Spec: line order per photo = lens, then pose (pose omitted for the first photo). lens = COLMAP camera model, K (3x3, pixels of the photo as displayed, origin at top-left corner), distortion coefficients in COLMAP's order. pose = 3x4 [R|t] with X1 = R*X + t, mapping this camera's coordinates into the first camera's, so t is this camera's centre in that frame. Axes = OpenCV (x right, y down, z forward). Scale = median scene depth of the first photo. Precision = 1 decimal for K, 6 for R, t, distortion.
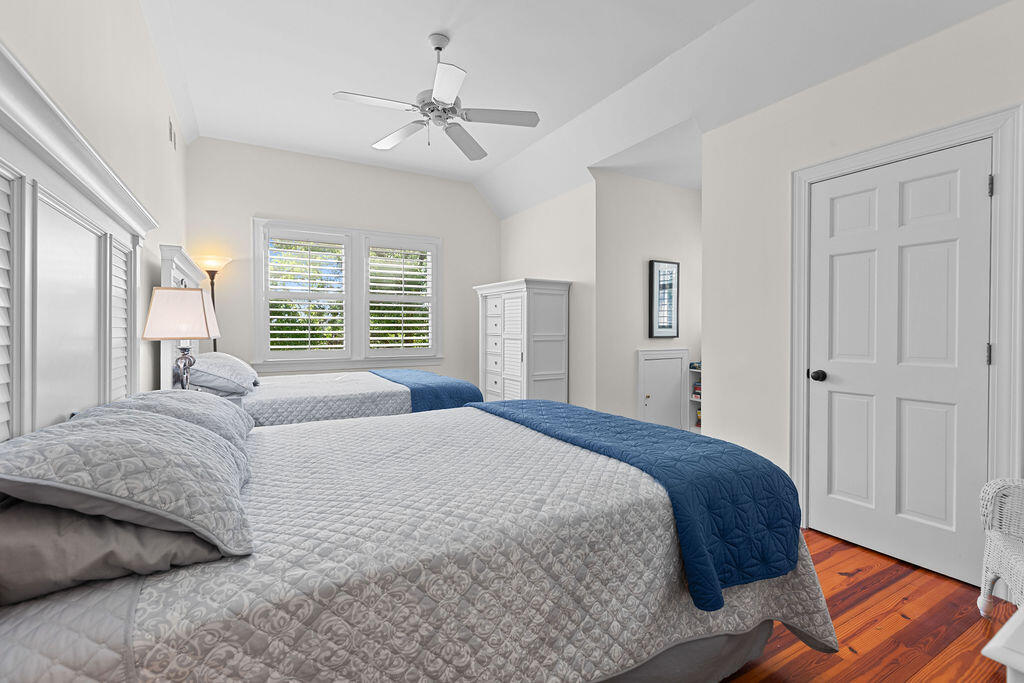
lens RADIAL K [[454.0, 0, 514.0], [0, 454.0, 336.5], [0, 0, 1]] dist [-0.001148, -0.000171]
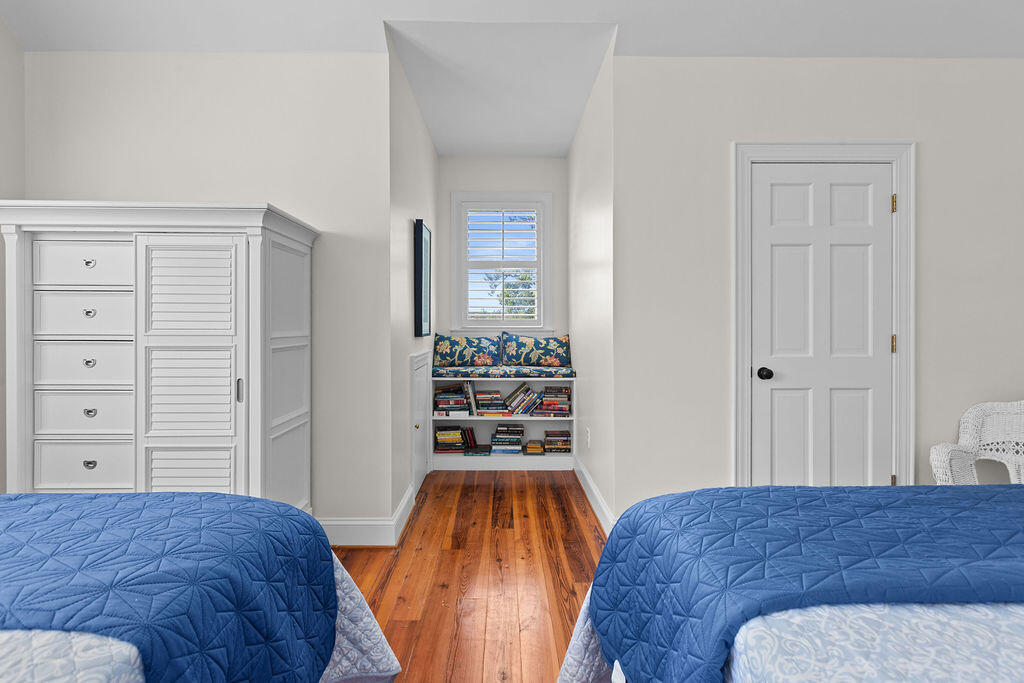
lens RADIAL K [[479.1, 0, 509.8], [0, 479.1, 329.0], [0, 0, 1]] dist [0.000935, 0.000135]
pose [[0.490401, -0.010316, 0.871436, -0.432491], [0.016257, 0.999864, 0.002688, -0.014658], [-0.871345, 0.012848, 0.490502, 0.985322]]
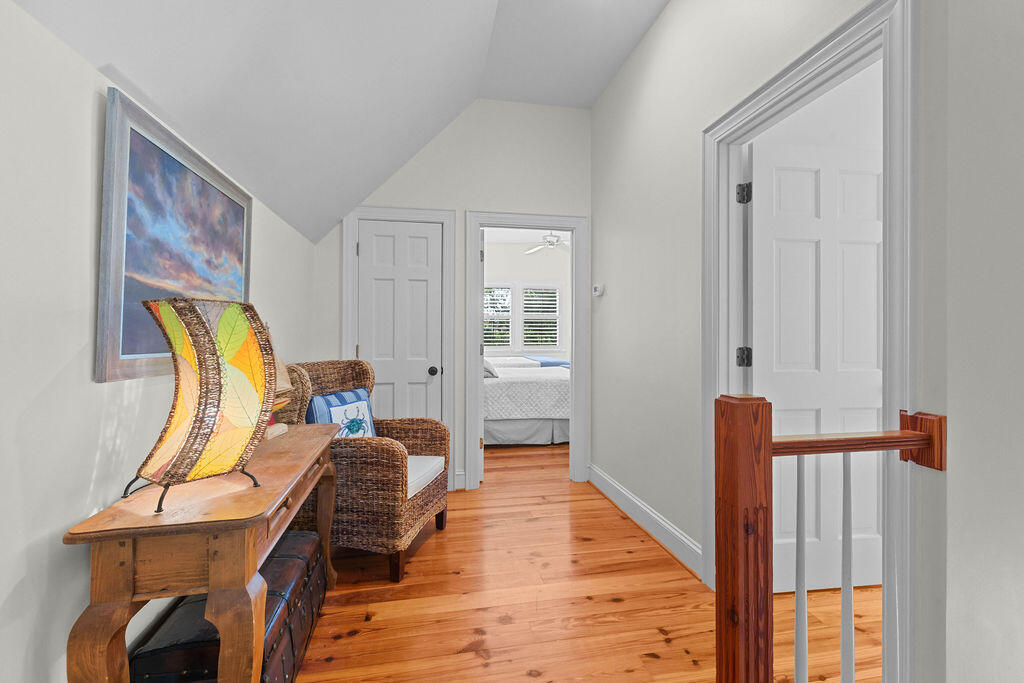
lens RADIAL K [[454.0, 0, 514.0], [0, 454.0, 336.5], [0, 0, 1]] dist [-0.001148, -0.000171]
pose [[0.943519, -0.007627, -0.331232, 0.573682], [0.003508, 0.999909, -0.013030, 0.019676], [0.331301, 0.011132, 0.943459, -1.670299]]
